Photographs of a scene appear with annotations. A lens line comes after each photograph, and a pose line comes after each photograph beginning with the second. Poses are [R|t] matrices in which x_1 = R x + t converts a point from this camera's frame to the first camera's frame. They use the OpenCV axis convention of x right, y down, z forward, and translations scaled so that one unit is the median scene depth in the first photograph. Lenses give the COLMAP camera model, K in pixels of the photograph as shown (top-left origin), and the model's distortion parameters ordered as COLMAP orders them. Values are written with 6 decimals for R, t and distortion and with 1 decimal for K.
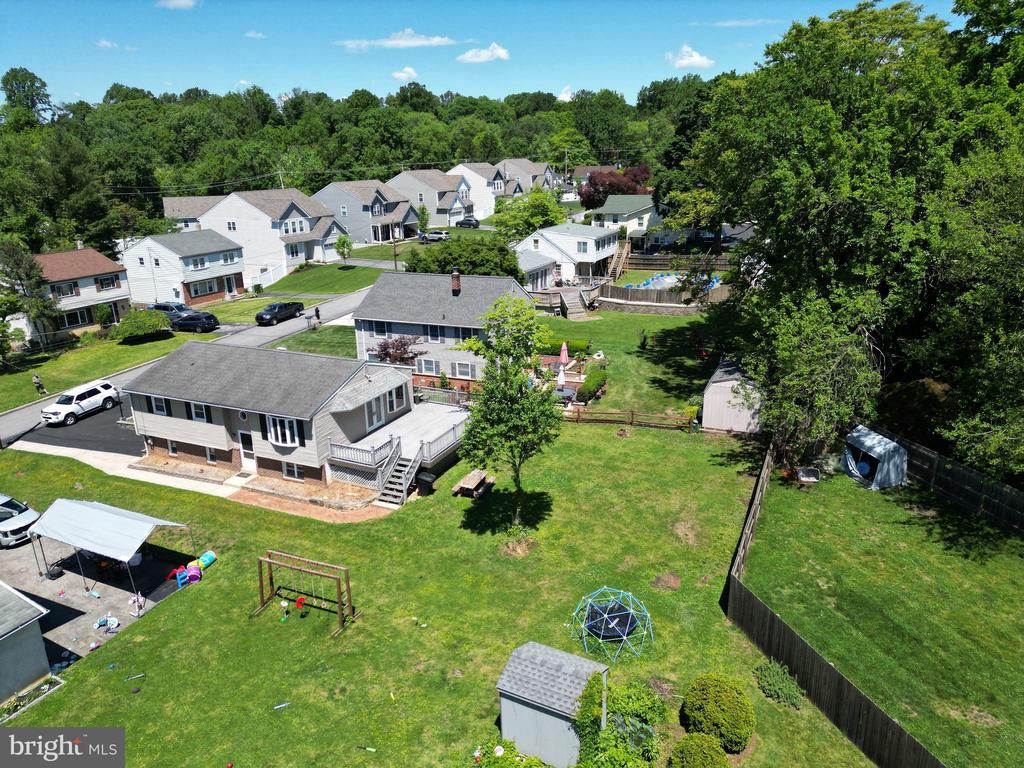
lens RADIAL K [[716.9, 0, 512.5], [0, 716.9, 381.4], [0, 0, 1]] dist [0.083312, -0.083481]
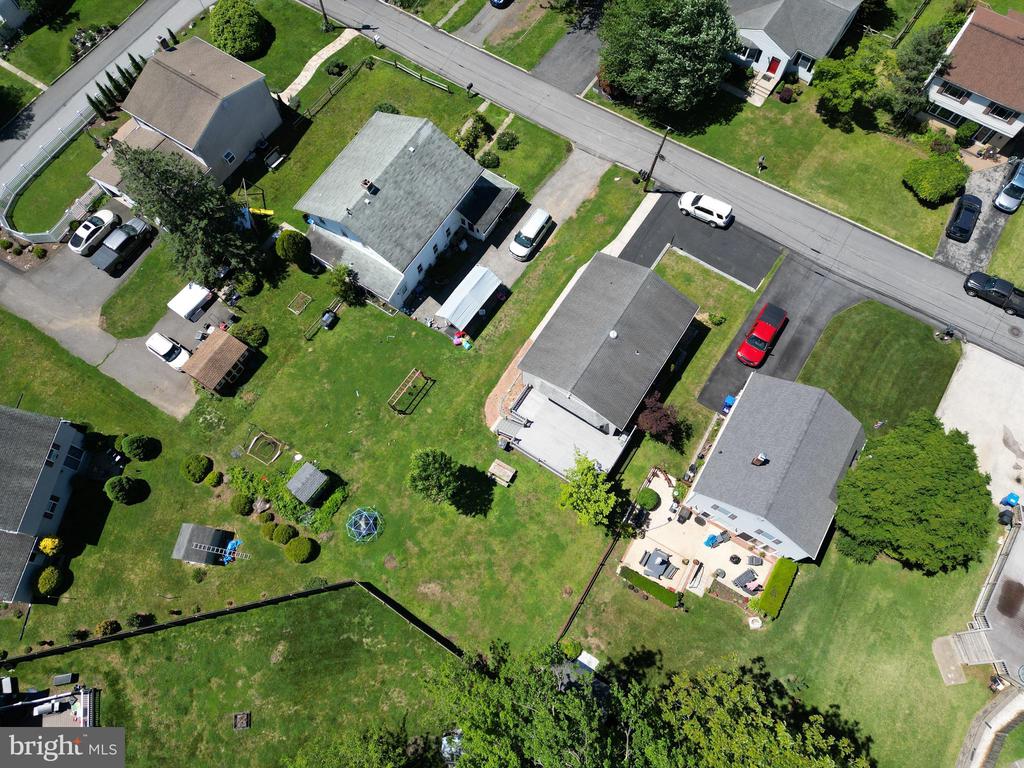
lens RADIAL K [[716.9, 0, 512.5], [0, 716.9, 381.4], [0, 0, 1]] dist [0.083312, -0.083481]
pose [[-0.145065, 0.930907, -0.335215, 0.272961], [-0.286646, 0.284728, 0.914748, -1.310367], [0.946990, 0.228786, 0.225537, 0.563562]]
